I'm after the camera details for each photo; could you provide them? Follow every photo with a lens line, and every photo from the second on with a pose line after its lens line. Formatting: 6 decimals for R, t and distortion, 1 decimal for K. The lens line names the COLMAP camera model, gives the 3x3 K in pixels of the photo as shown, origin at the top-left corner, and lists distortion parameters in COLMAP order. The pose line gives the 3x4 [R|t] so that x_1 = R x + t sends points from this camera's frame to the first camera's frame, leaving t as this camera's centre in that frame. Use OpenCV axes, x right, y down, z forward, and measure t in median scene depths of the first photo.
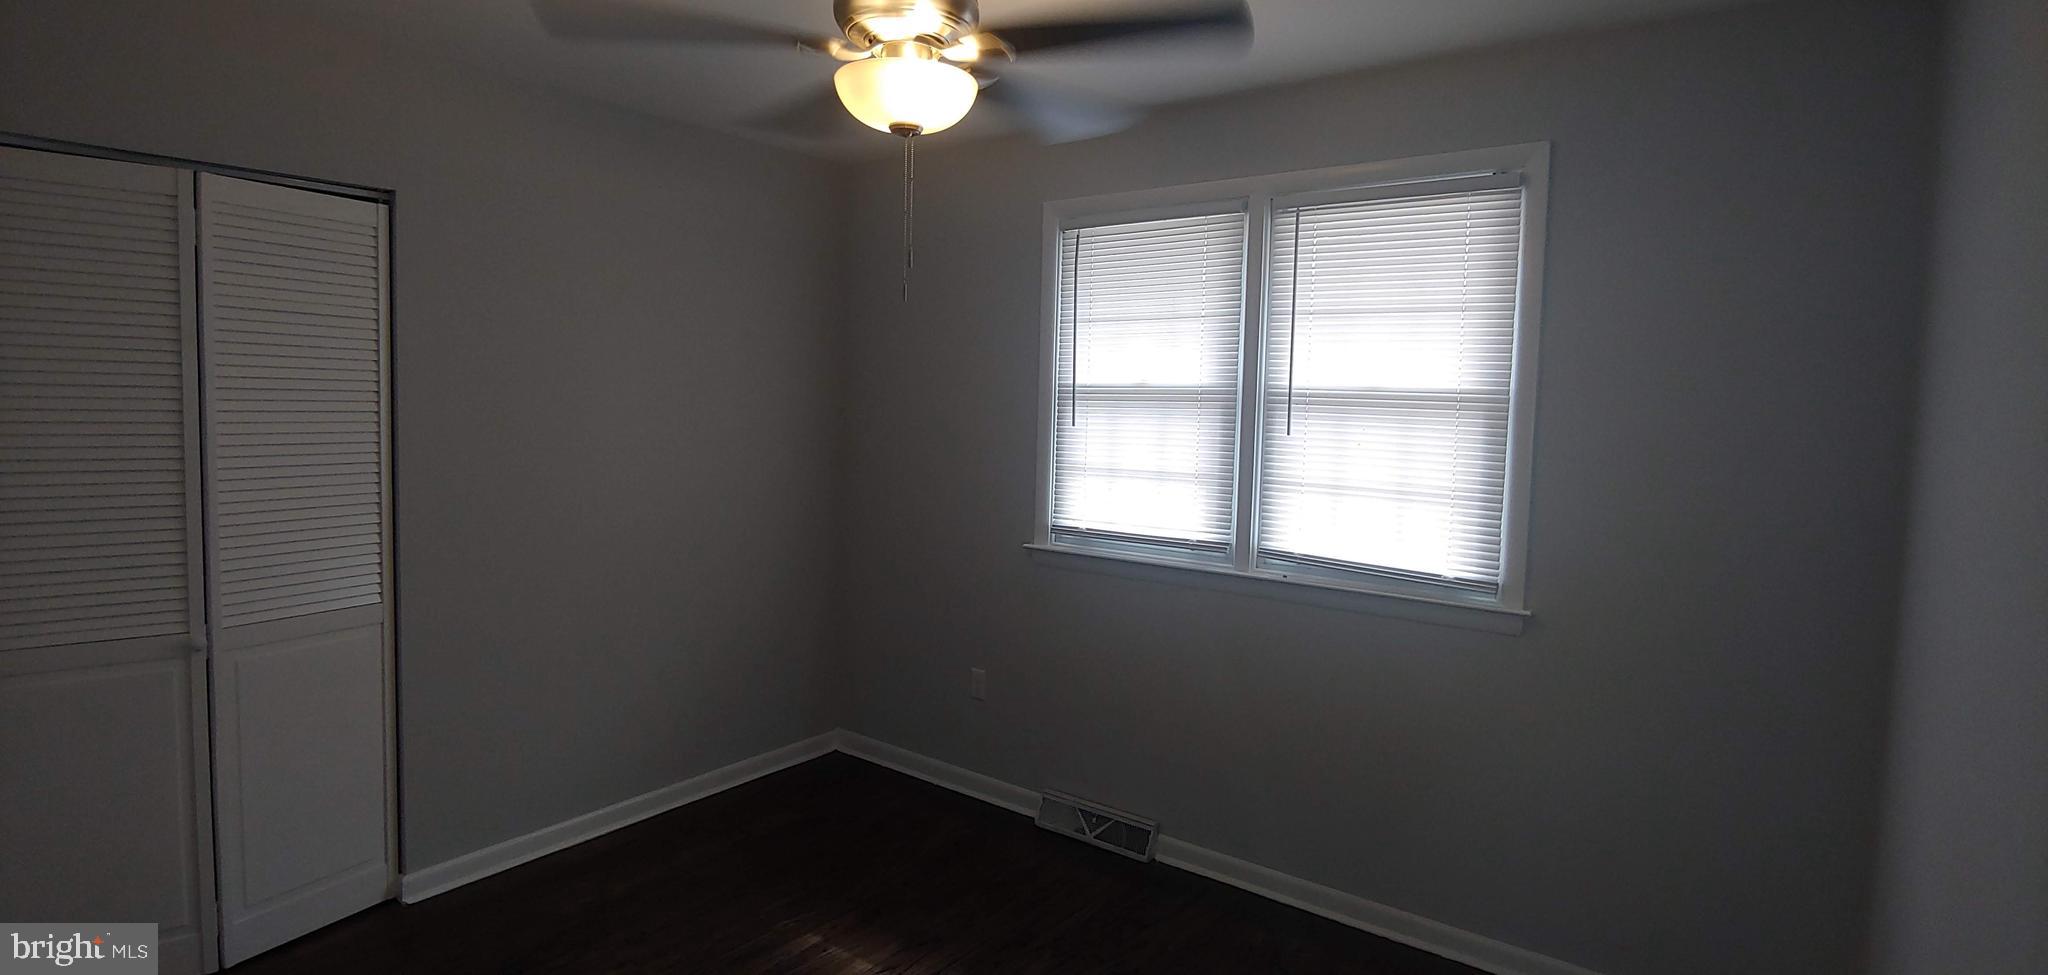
lens RADIAL K [[970.6, 0, 1033.0], [0, 970.6, 467.3], [0, 0, 1]] dist [-0.021334, 0.000021]
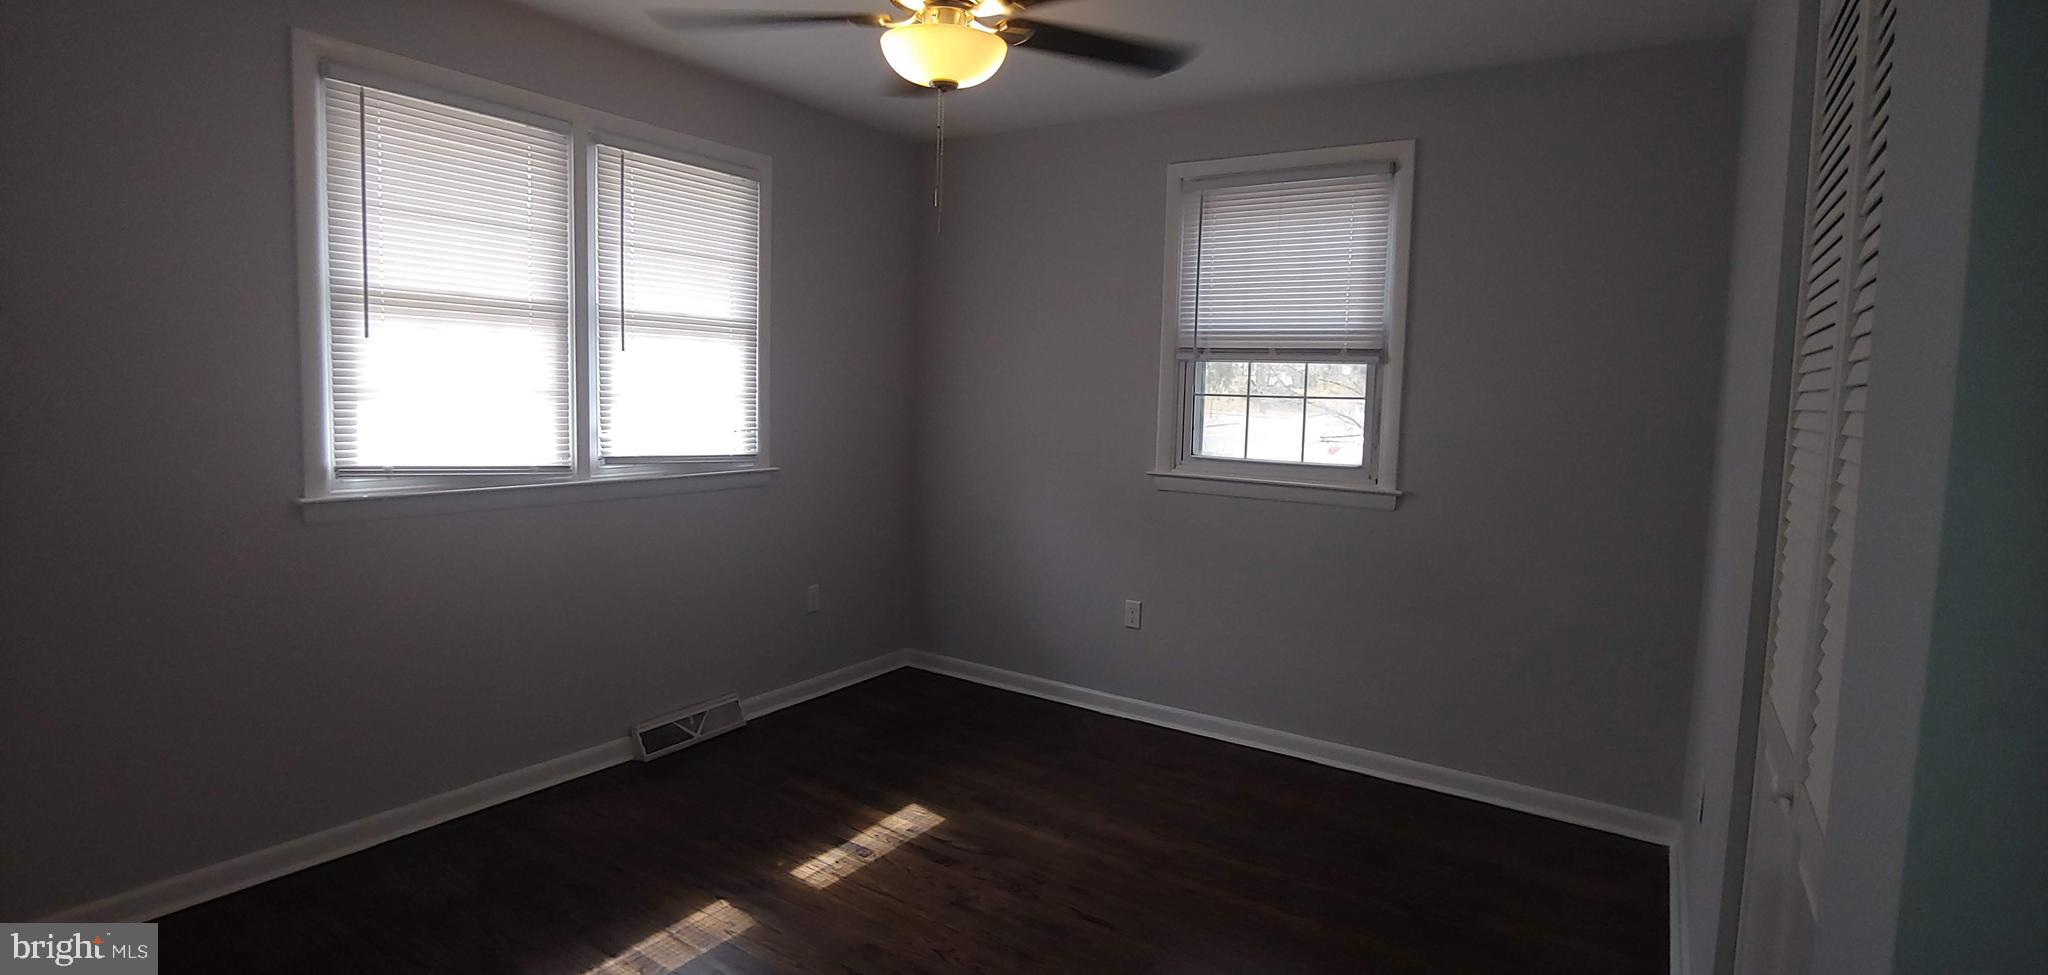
lens RADIAL K [[970.6, 0, 1033.0], [0, 970.6, 467.3], [0, 0, 1]] dist [-0.021334, 0.000021]
pose [[-0.059441, -0.118335, 0.991193, -0.883282], [0.010405, 0.992821, 0.119153, -0.028289], [-0.998178, 0.017396, -0.057783, 0.576745]]
